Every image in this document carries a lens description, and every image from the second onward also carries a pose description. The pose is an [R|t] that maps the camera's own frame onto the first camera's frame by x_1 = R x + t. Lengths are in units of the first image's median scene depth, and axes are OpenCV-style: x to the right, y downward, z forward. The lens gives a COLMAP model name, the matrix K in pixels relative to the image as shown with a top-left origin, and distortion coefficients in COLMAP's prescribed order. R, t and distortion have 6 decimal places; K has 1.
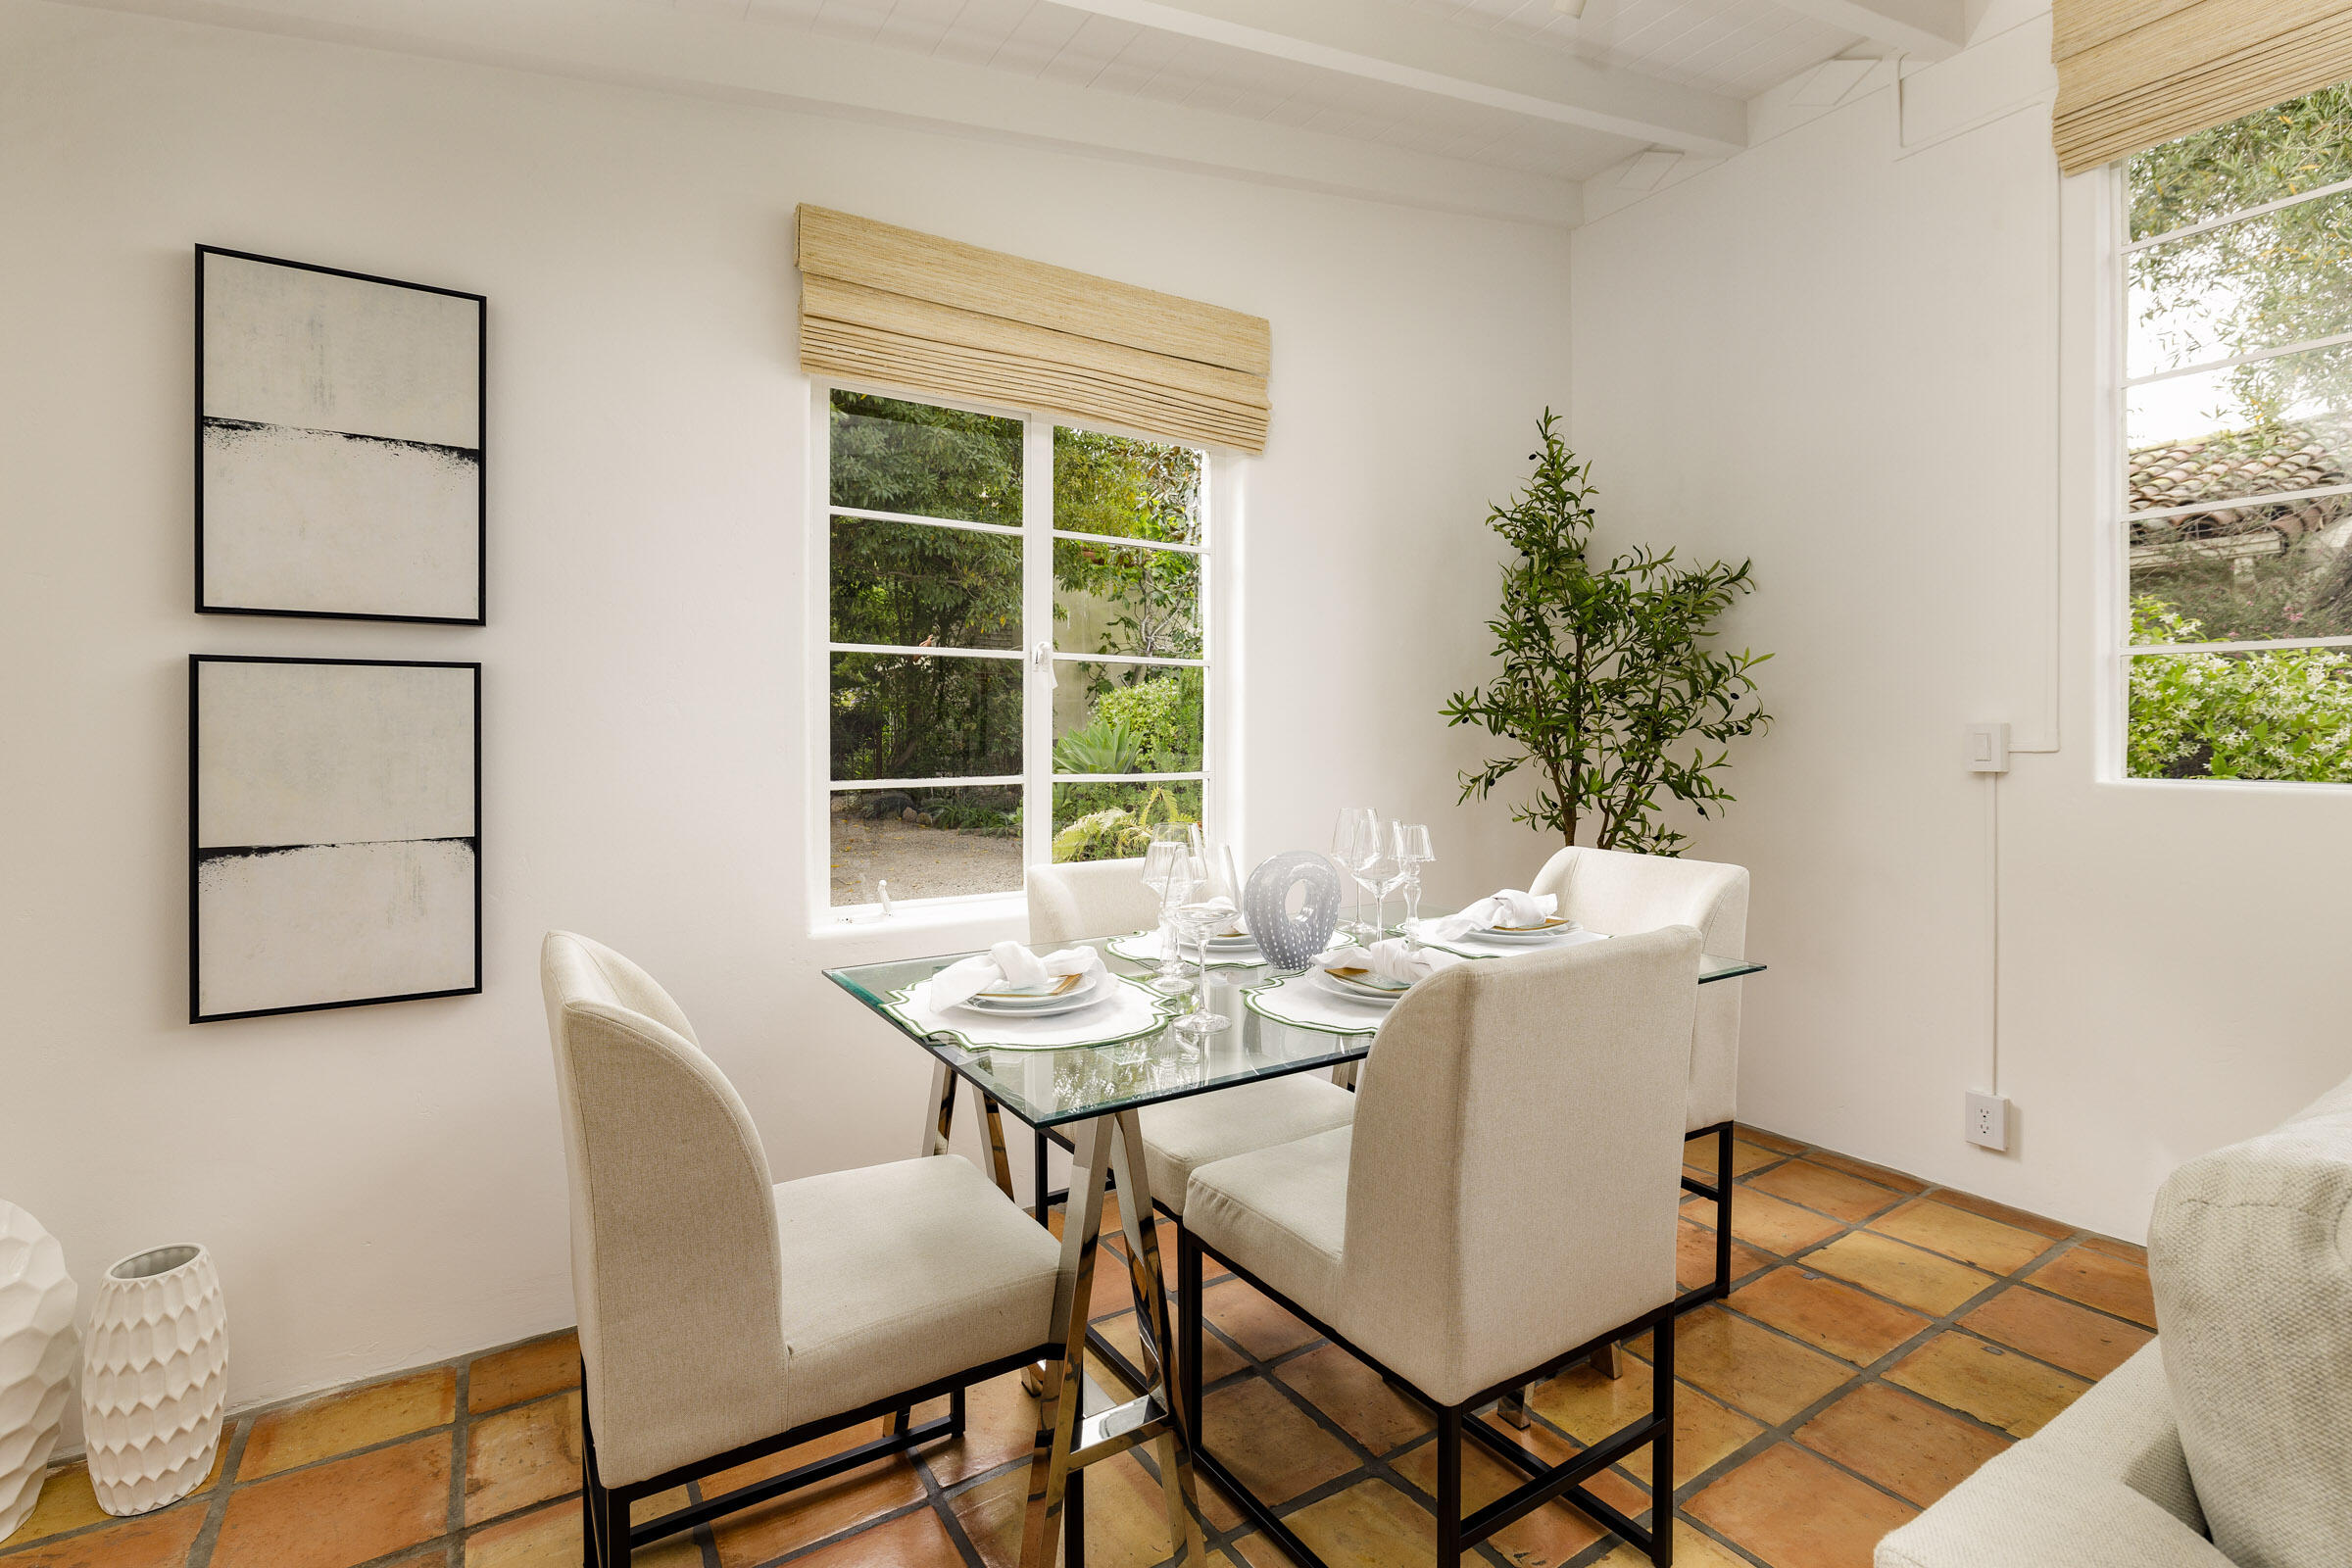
lens RADIAL K [[1091.9, 0, 1175.9], [0, 1091.9, 738.1], [0, 0, 1]] dist [-0.001639, -0.000284]
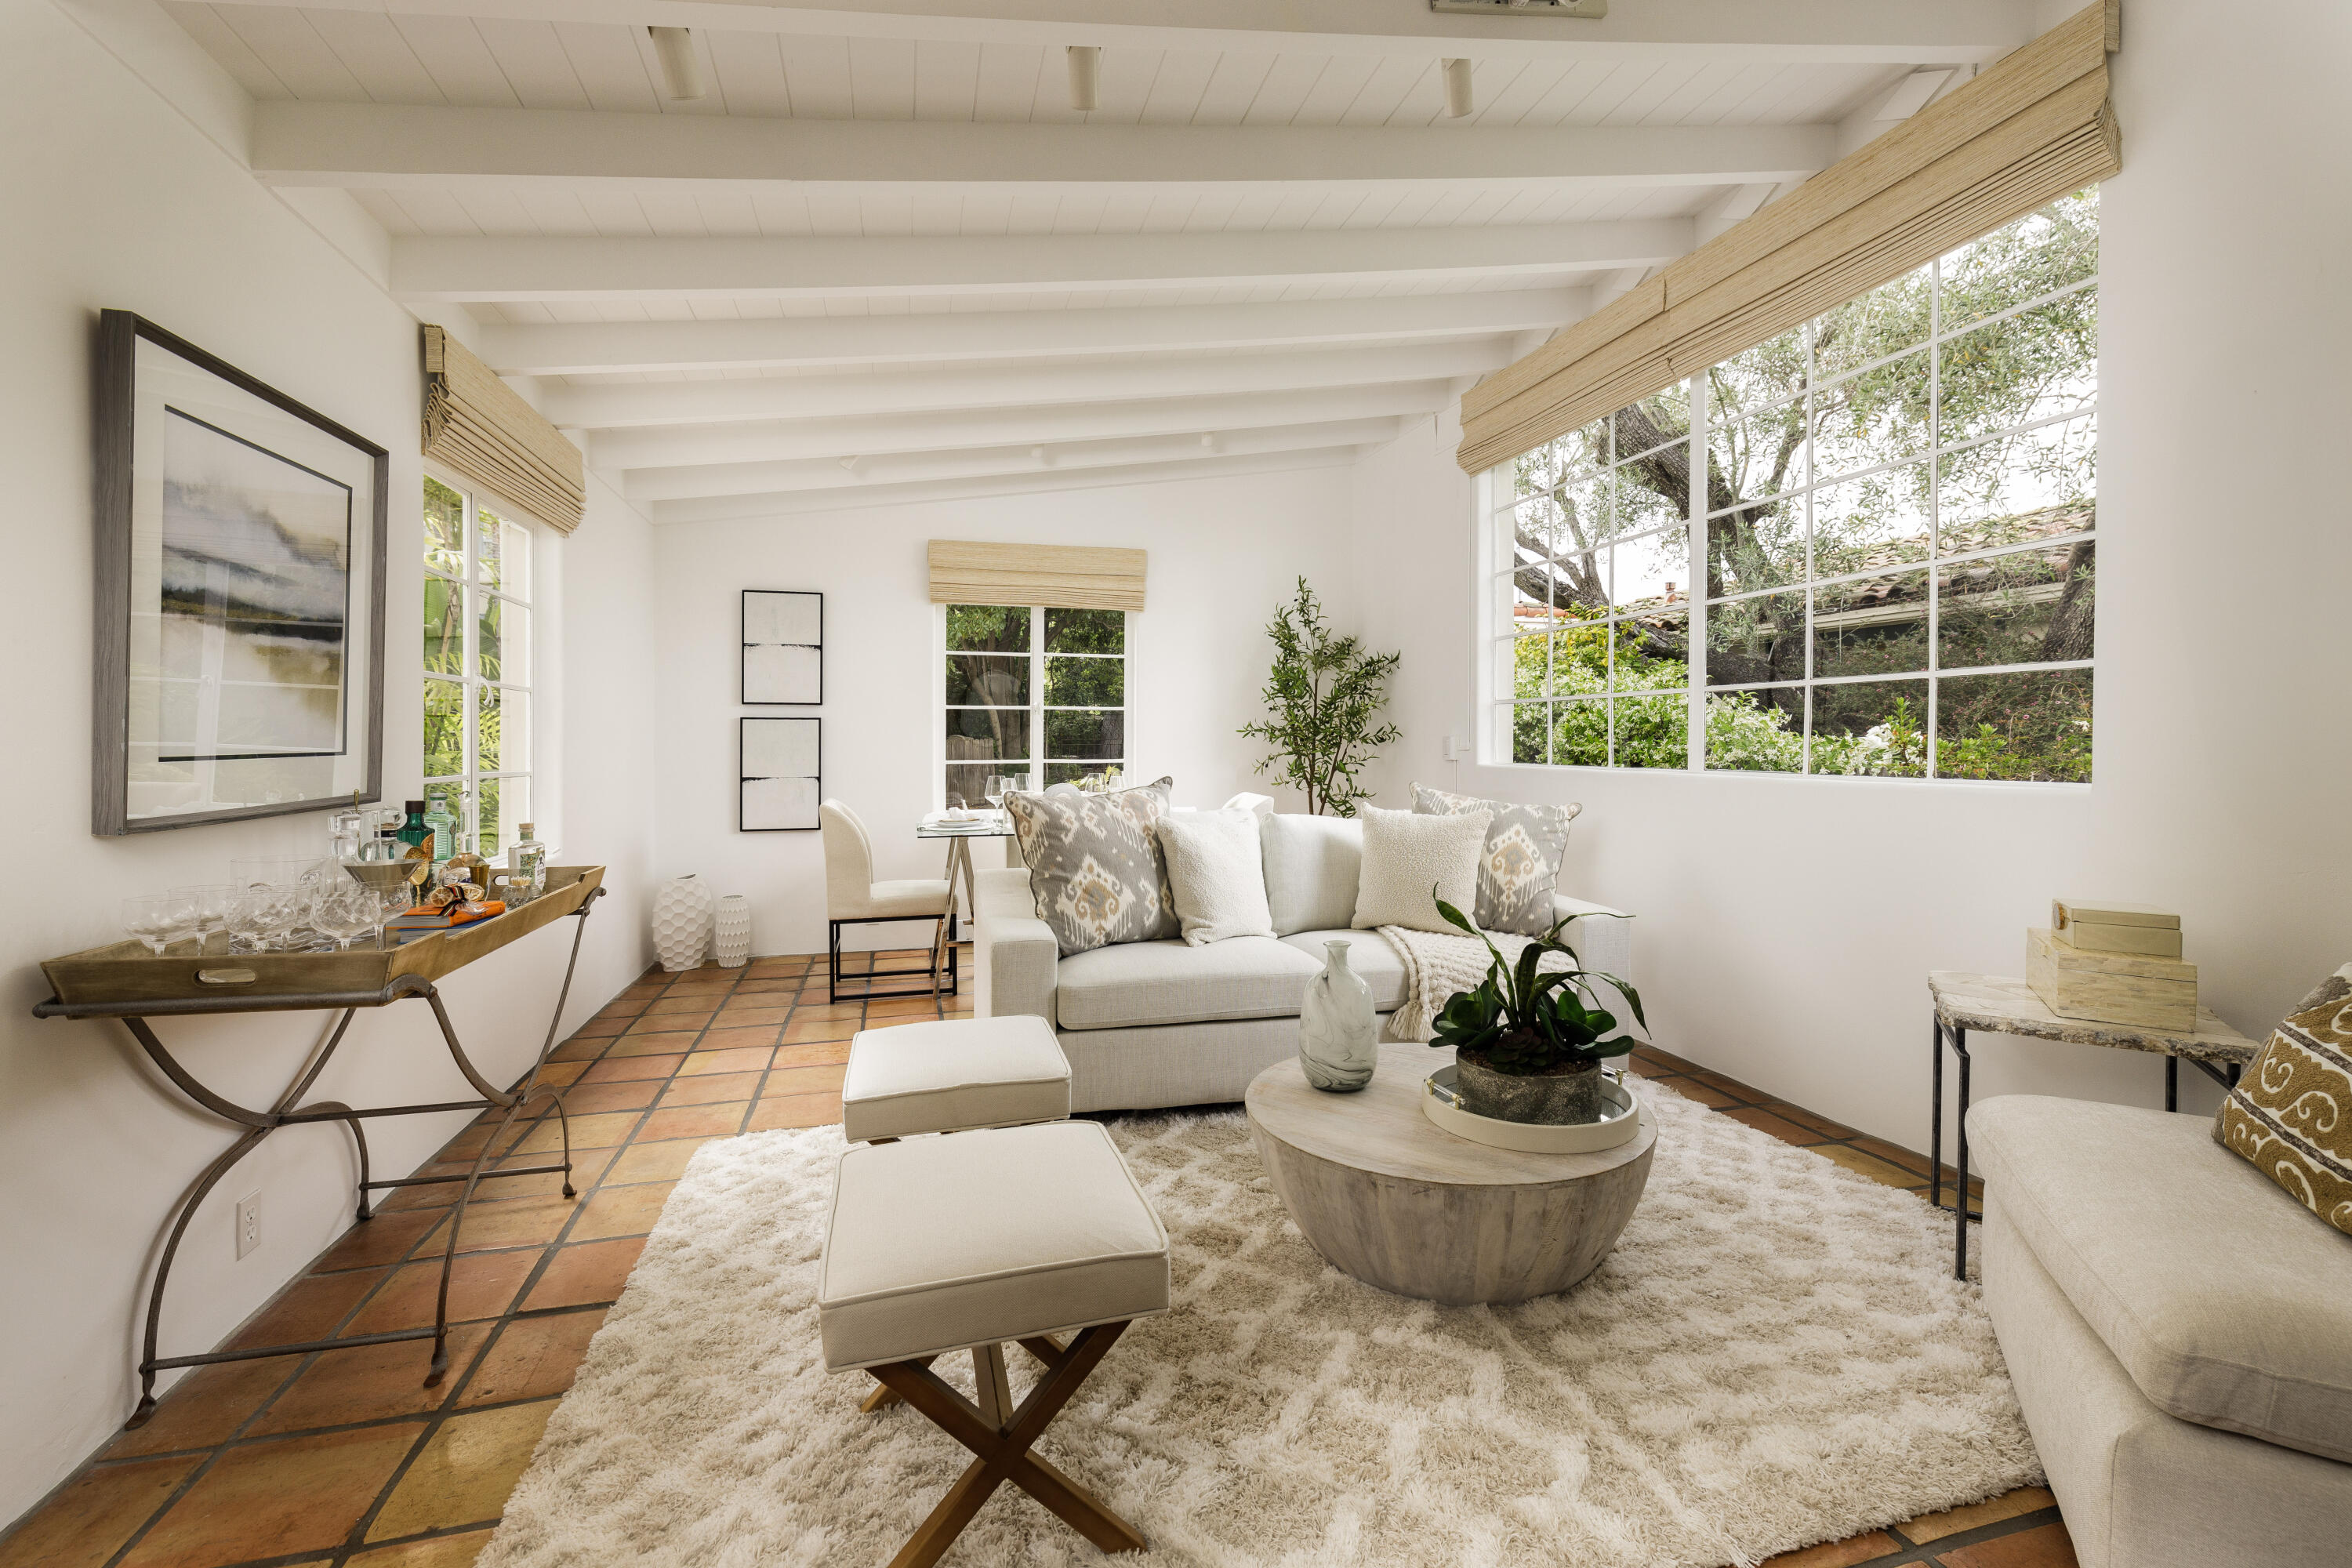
lens RADIAL K [[1019.9, 0, 1180.3], [0, 1019.9, 737.4], [0, 0, 1]] dist [-0.000448, -0.000059]
pose [[0.956121, -0.002740, -0.292958, 0.903218], [0.000711, 0.999975, -0.007032, 0.003398], [0.292970, 0.006515, 0.956099, -1.108923]]
